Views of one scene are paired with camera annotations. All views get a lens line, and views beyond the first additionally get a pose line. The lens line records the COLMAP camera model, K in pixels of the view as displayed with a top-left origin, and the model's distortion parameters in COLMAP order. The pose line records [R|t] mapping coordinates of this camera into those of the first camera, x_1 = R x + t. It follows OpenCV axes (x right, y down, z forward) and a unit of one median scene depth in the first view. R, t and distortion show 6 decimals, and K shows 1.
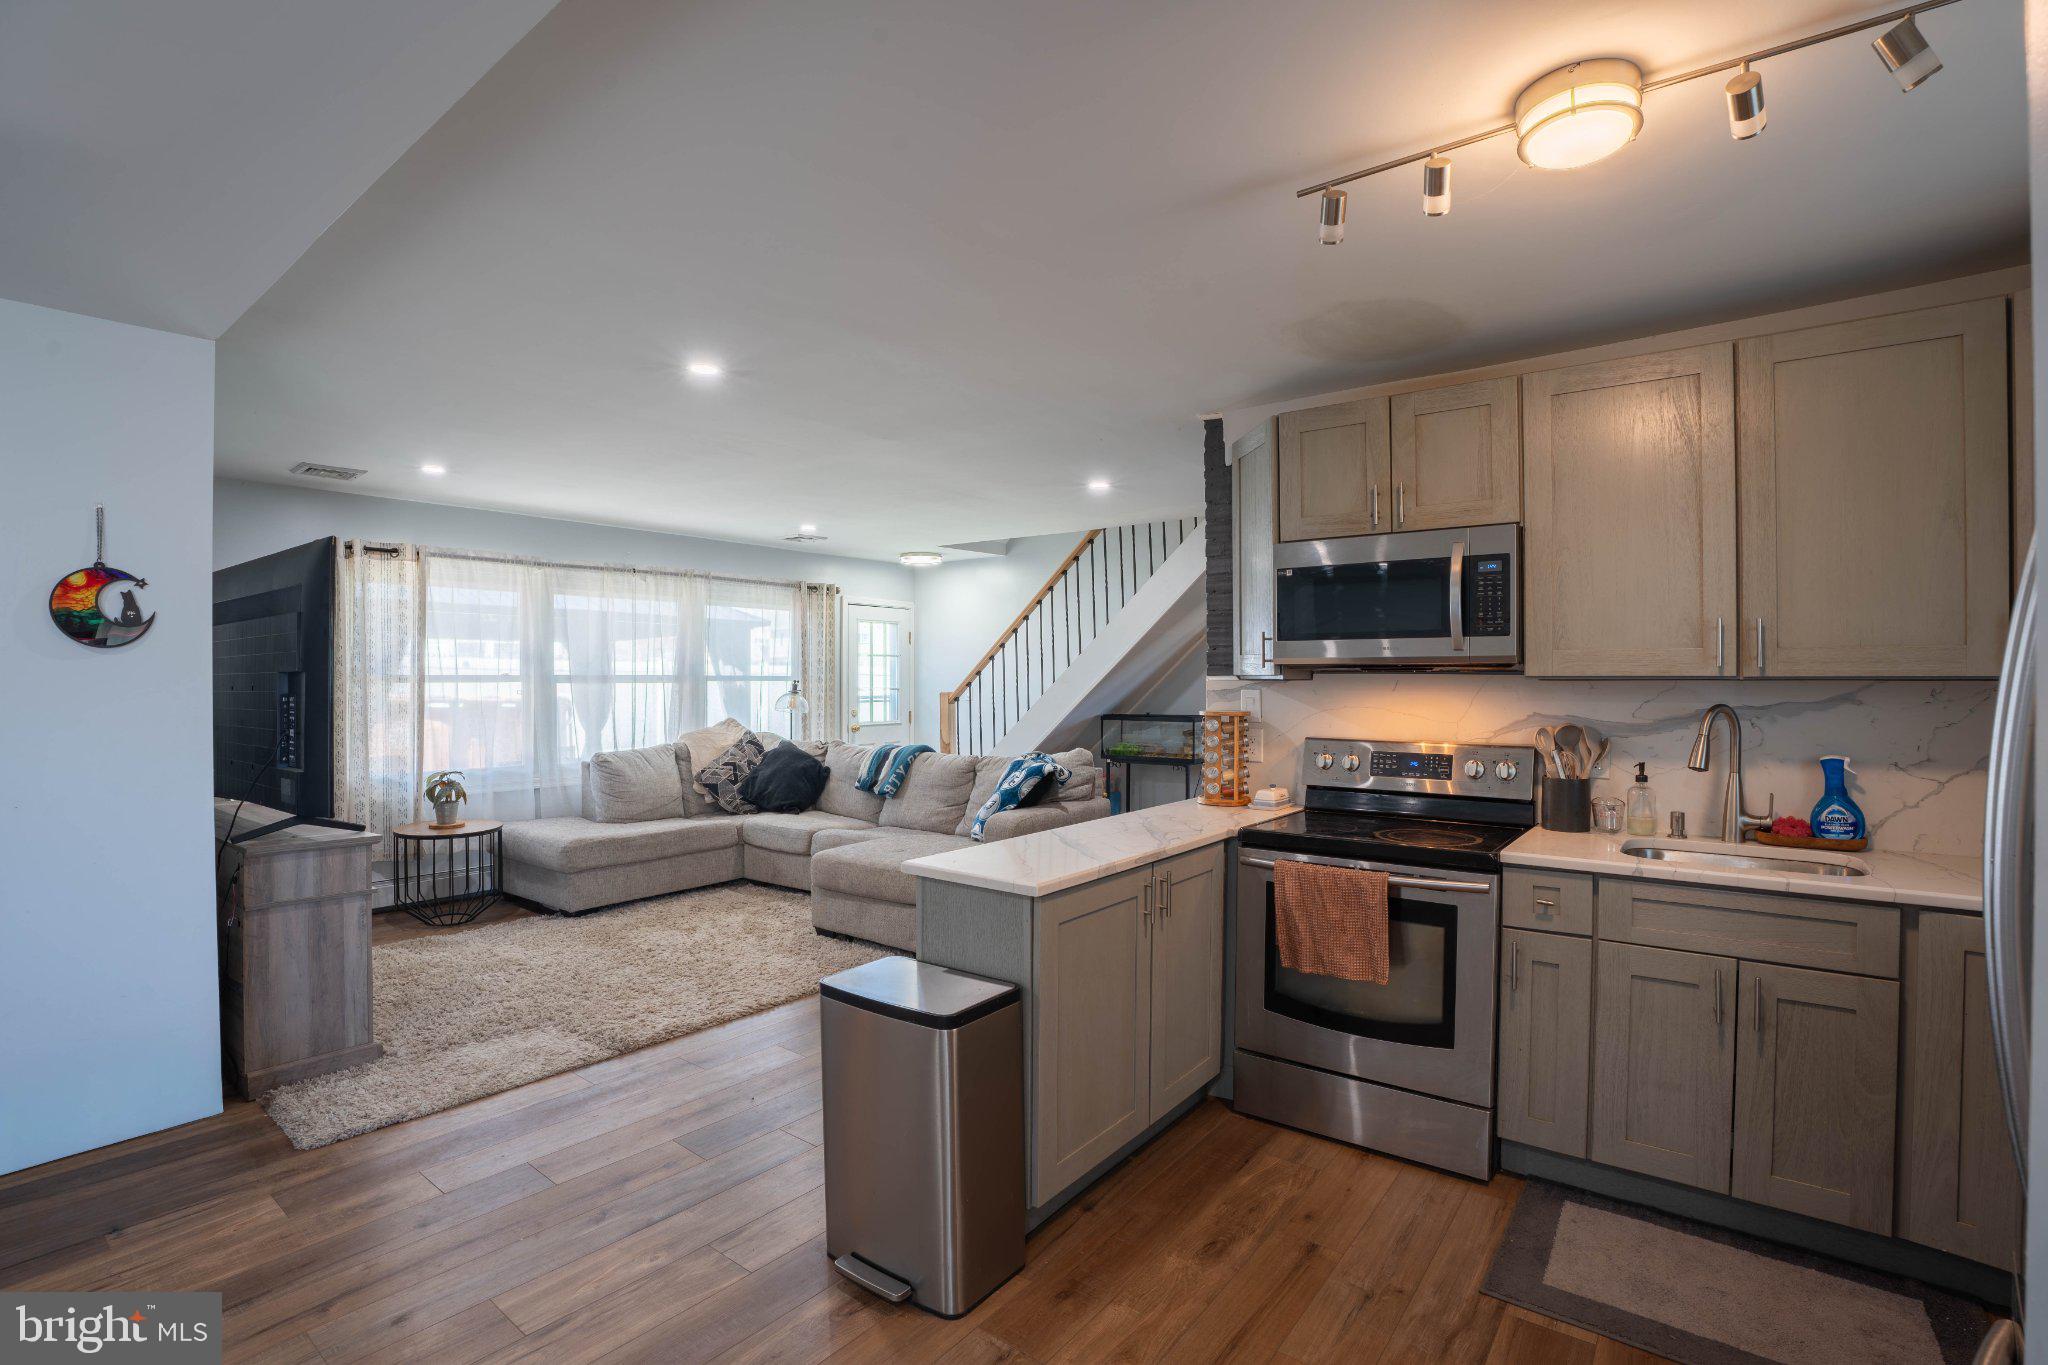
lens RADIAL K [[942.8, 0, 992.3], [0, 942.8, 683.2], [0, 0, 1]] dist [-0.049568, 0.006632]
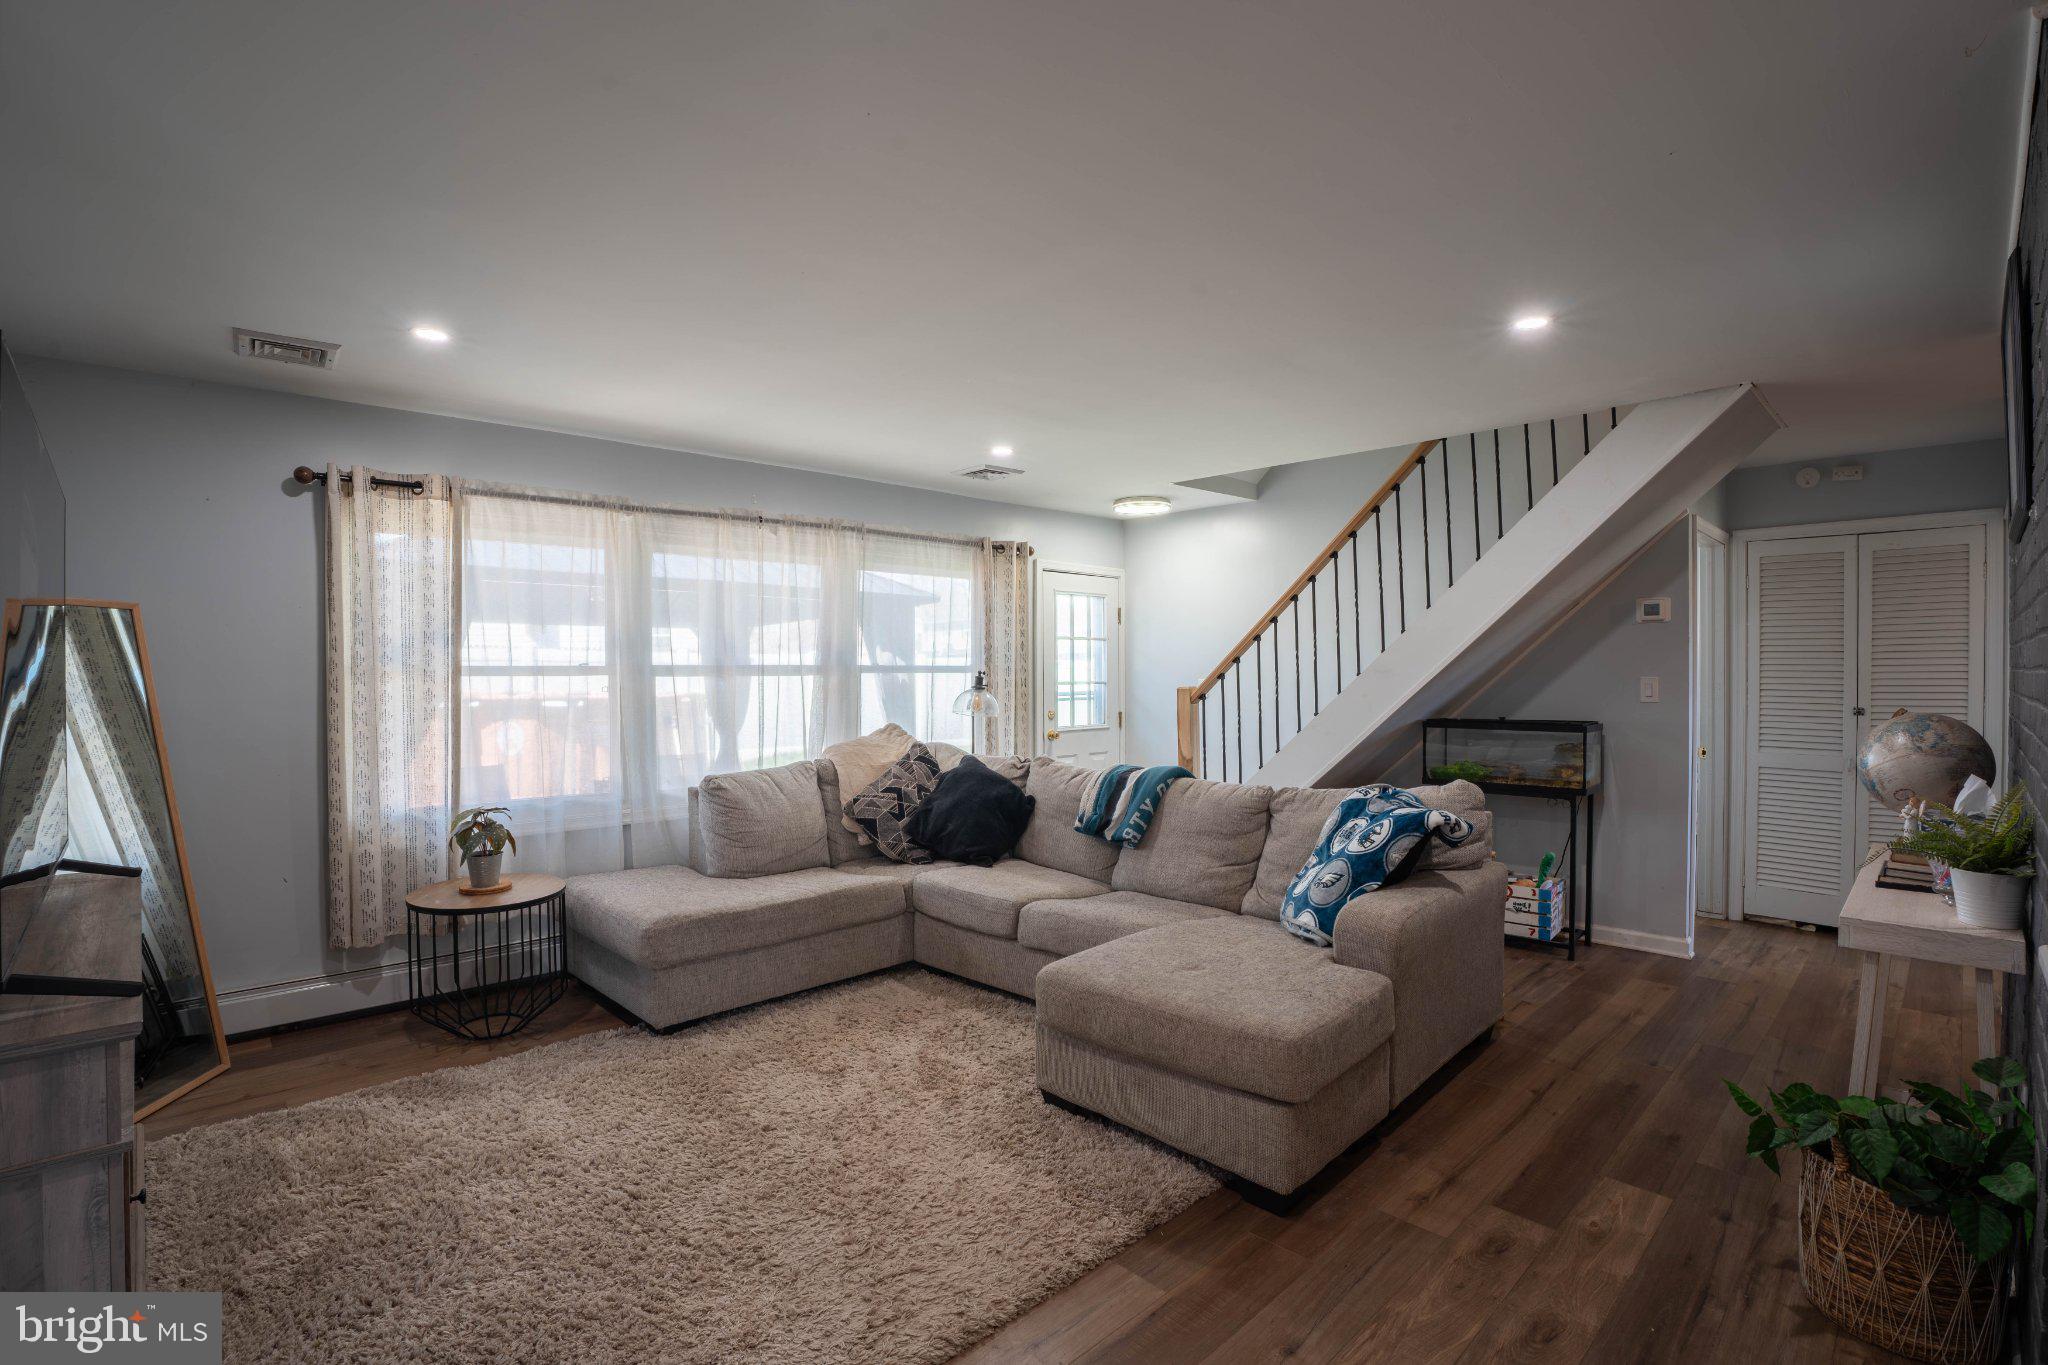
lens RADIAL K [[942.8, 0, 1007.4], [0, 942.8, 686.4], [0, 0, 1]] dist [-0.049568, 0.006632]
pose [[0.989921, -0.003409, -0.141582, -0.111406], [0.004842, 0.999940, 0.009779, 0.001852], [0.141540, -0.010366, 0.989878, 0.371767]]
